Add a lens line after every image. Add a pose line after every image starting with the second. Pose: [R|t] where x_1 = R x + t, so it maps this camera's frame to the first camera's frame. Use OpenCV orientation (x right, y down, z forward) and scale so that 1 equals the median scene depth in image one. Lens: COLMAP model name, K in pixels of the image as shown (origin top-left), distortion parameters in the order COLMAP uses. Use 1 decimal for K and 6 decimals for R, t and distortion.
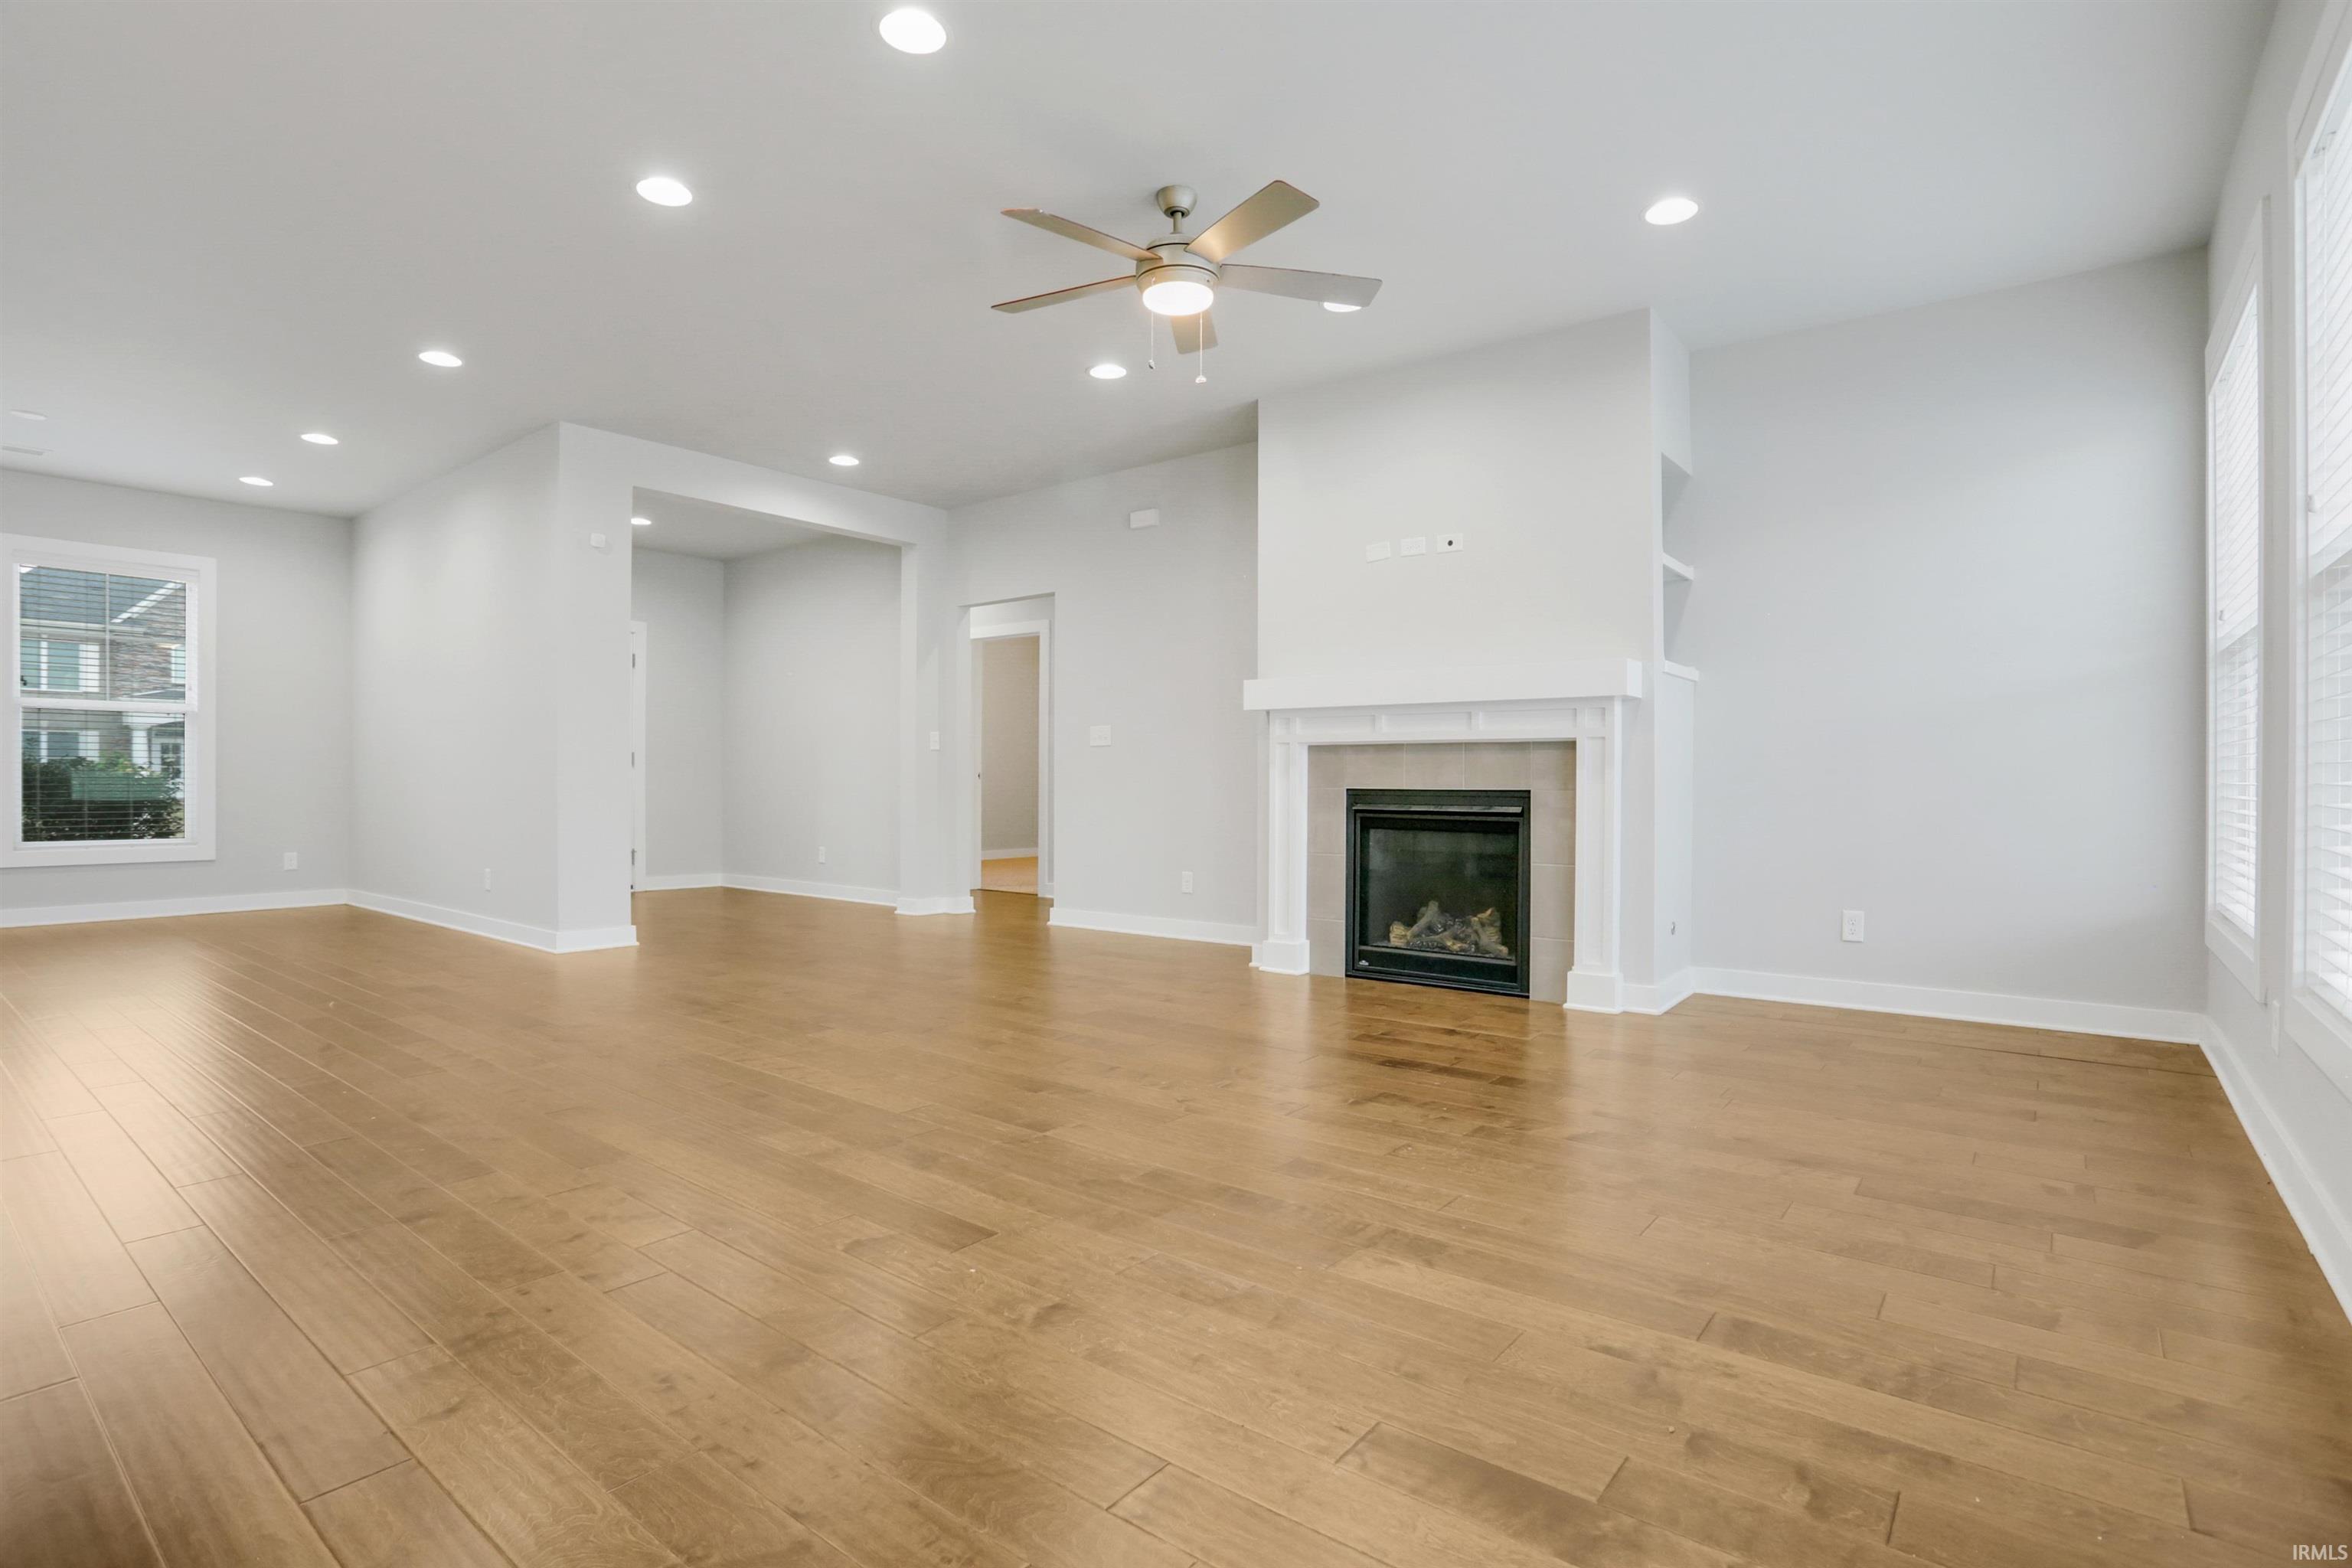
lens RADIAL K [[1142.3, 0, 1197.5], [0, 1142.3, 784.7], [0, 0, 1]] dist [-0.061171, 0.027205]
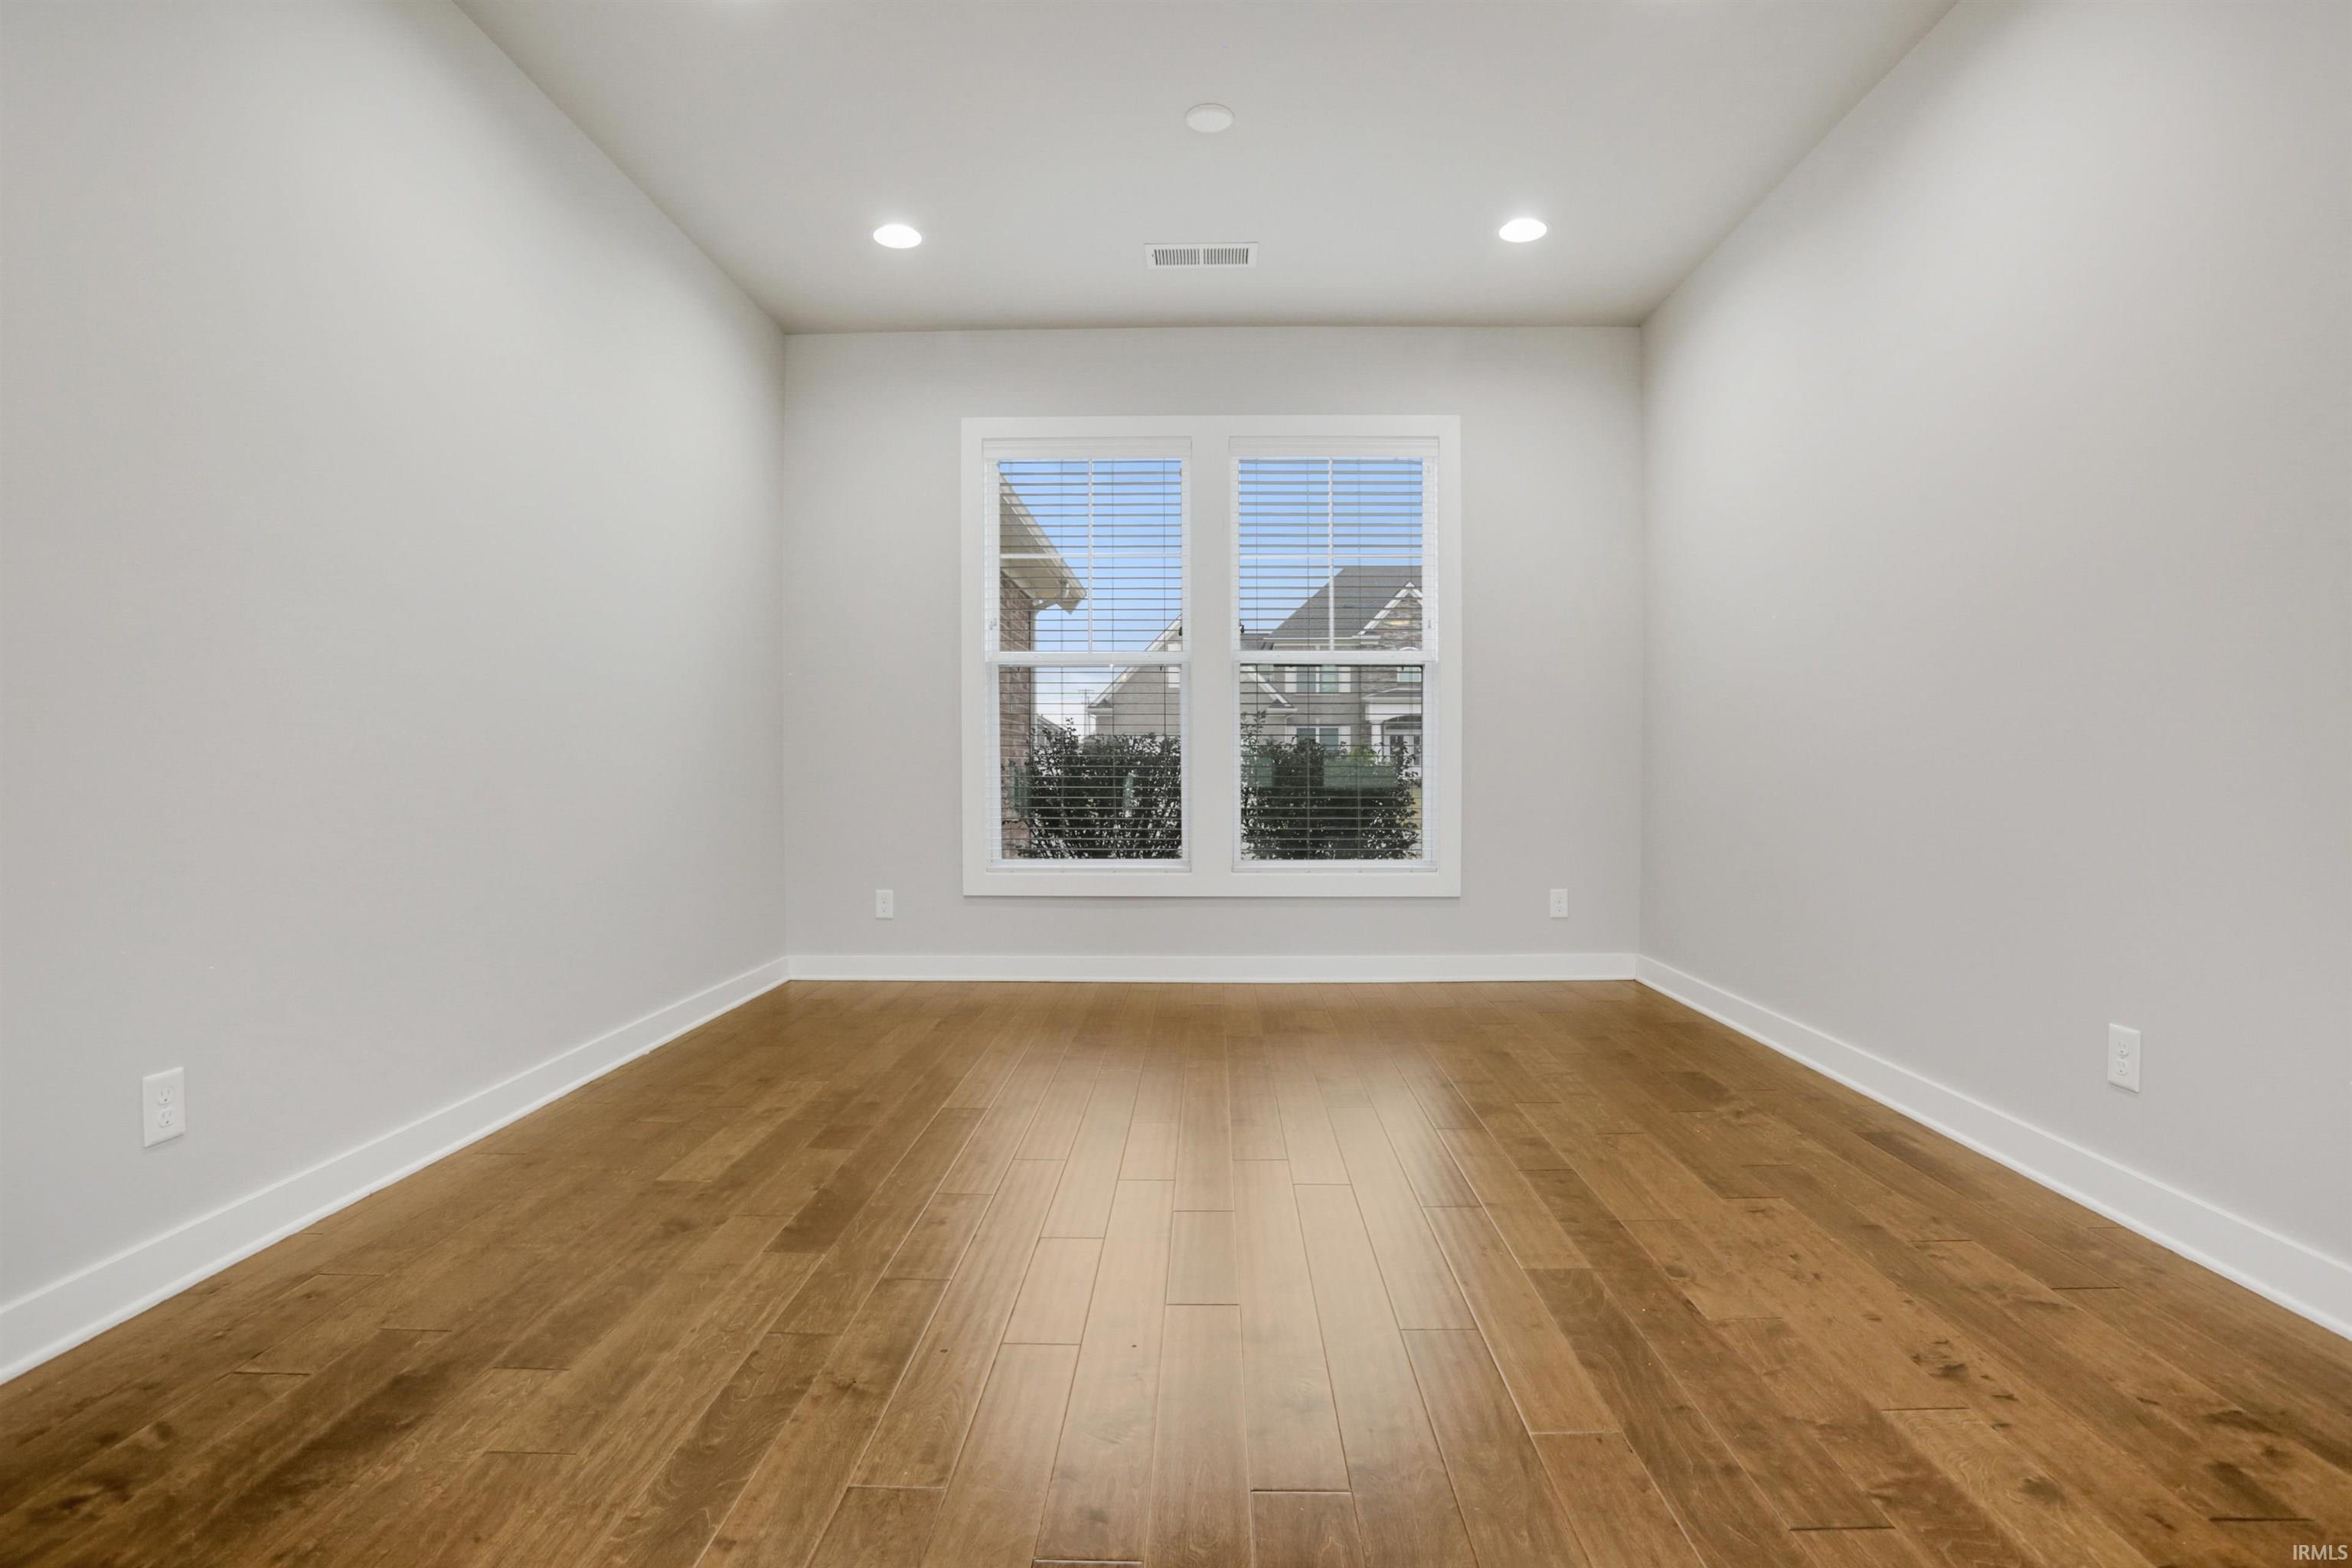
lens RADIAL K [[1138.0, 0, 1191.2], [0, 1138.0, 800.0], [0, 0, 1]] dist [-0.050952, 0.023537]
pose [[0.601992, -0.002214, -0.798499, -0.730262], [0.000223, 0.999997, -0.002604, 0.023252], [0.798502, 0.001389, 0.601991, 0.771004]]
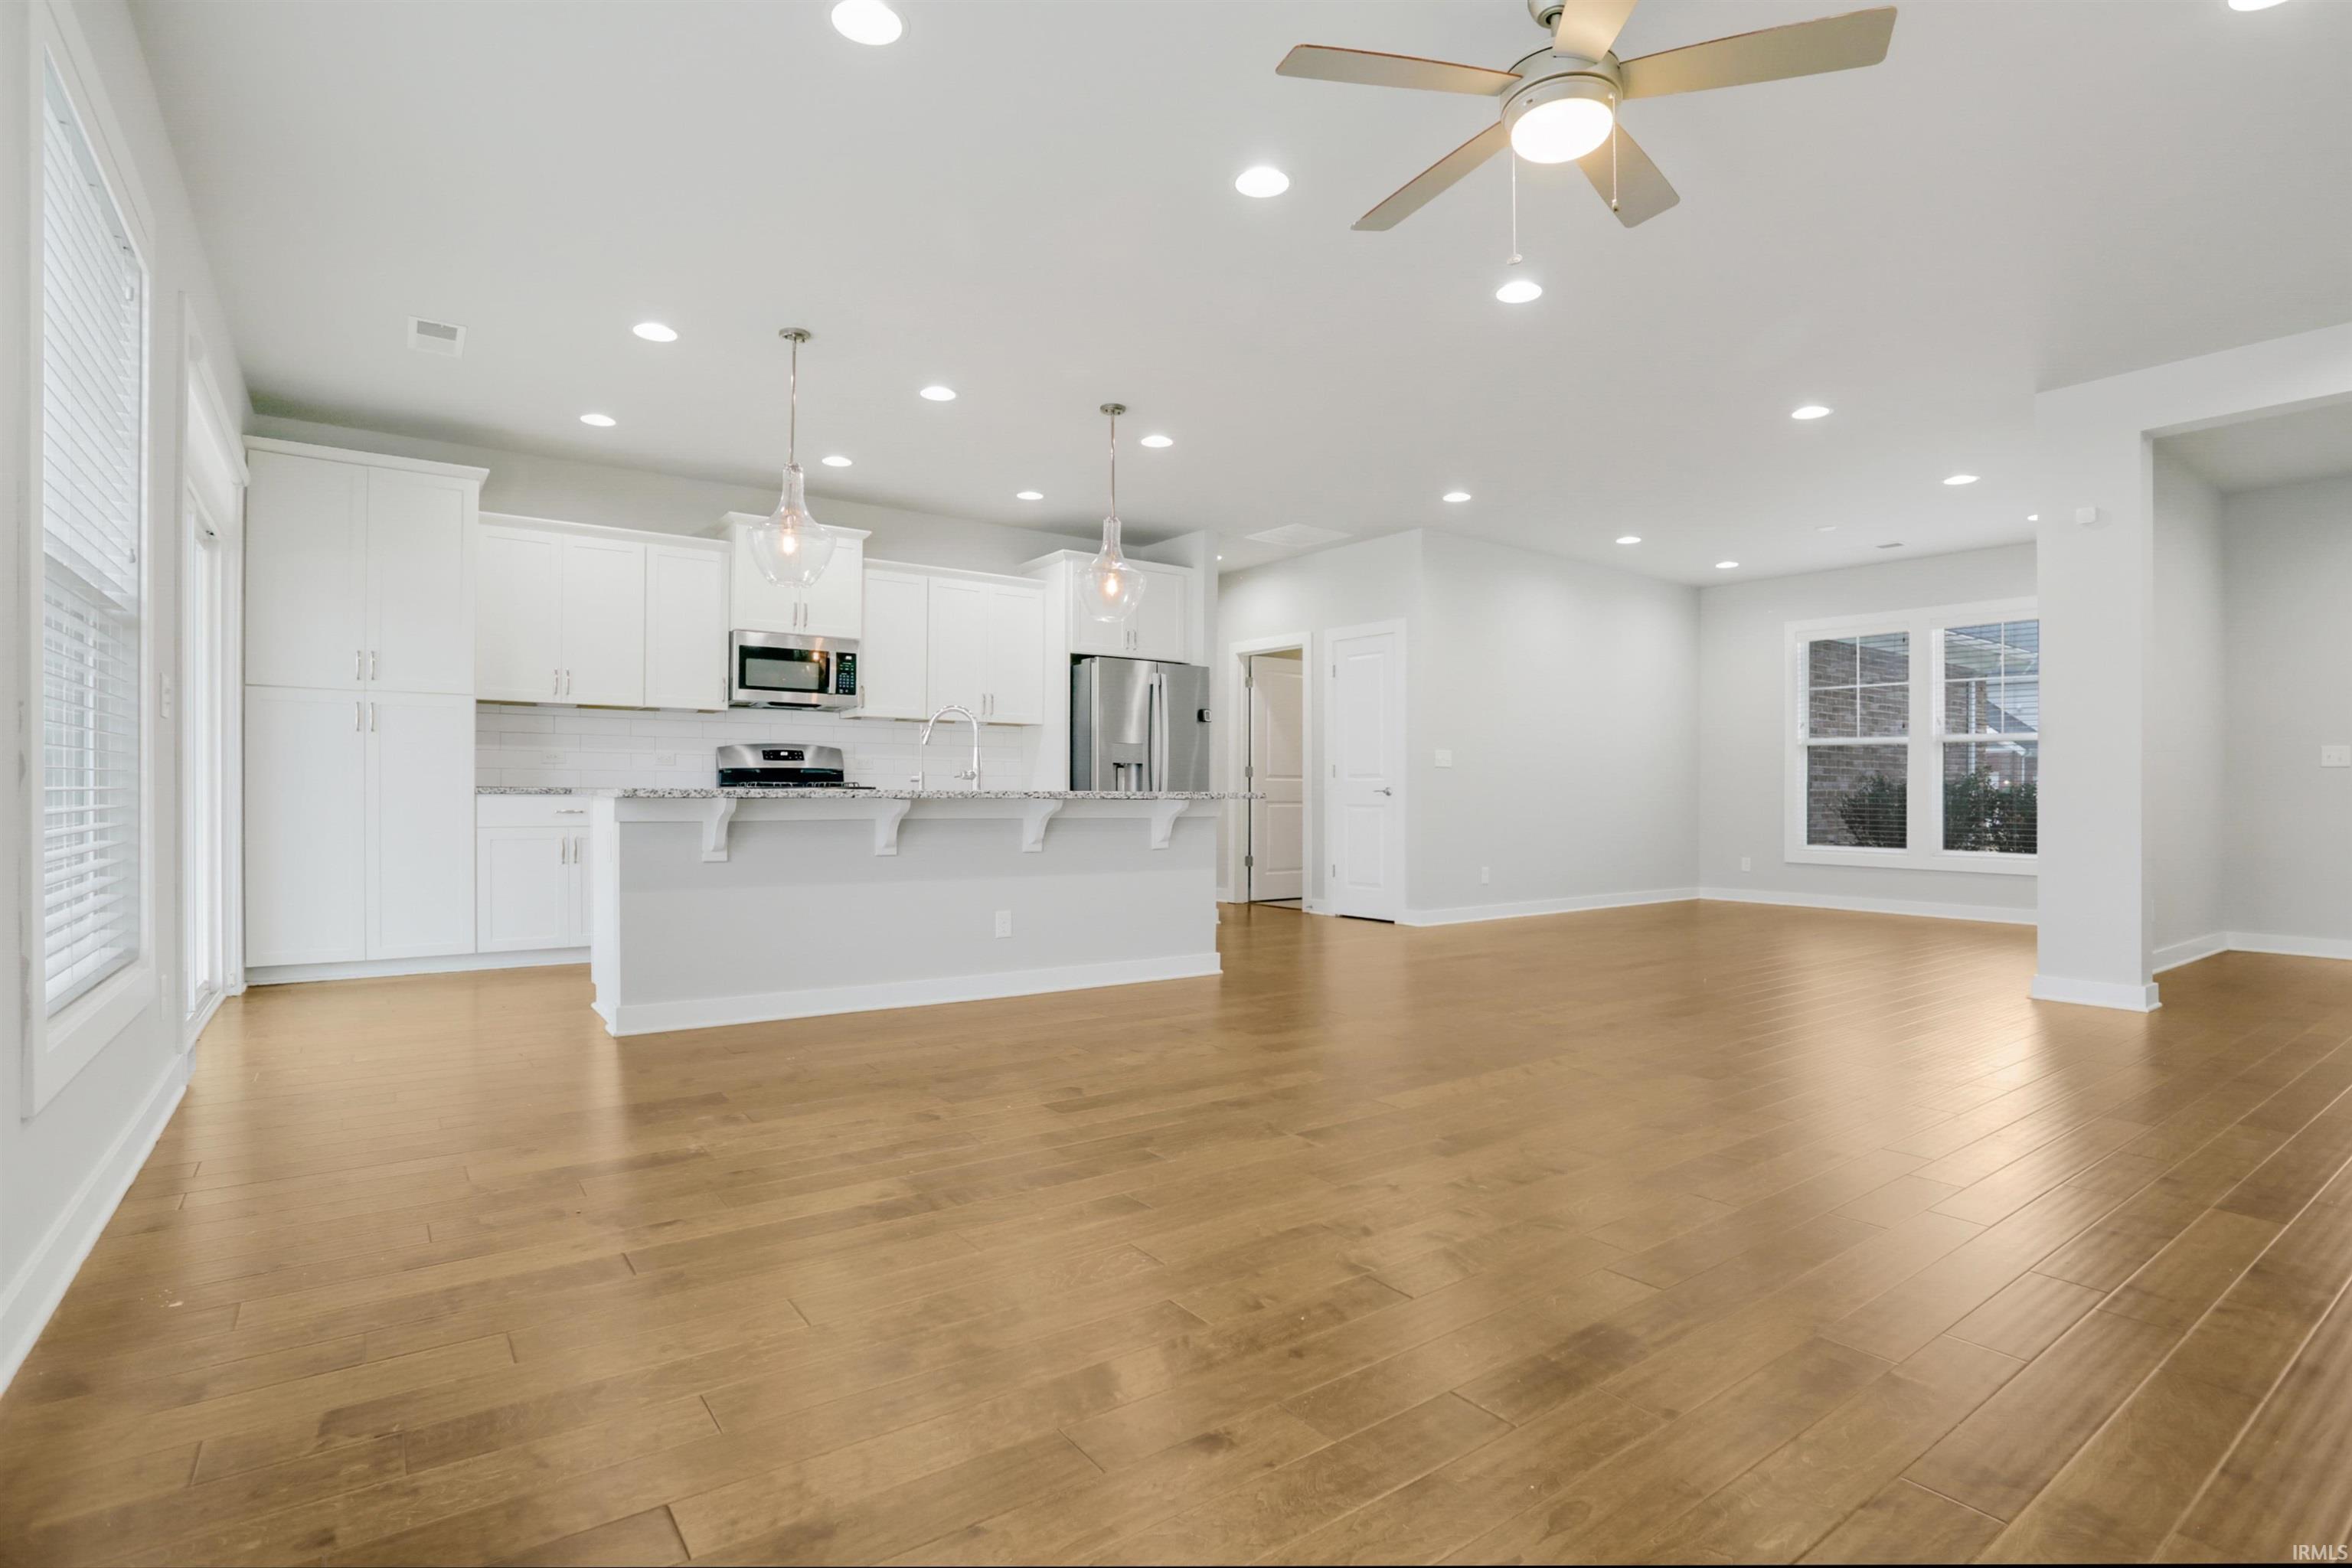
lens RADIAL K [[1138.0, 0, 1191.2], [0, 1138.0, 800.0], [0, 0, 1]] dist [-0.050952, 0.023537]
pose [[-0.268964, 0.000697, -0.963150, 0.558606], [-0.006889, 0.999973, 0.002647, -0.003214], [0.963125, 0.007347, -0.268952, 0.736109]]
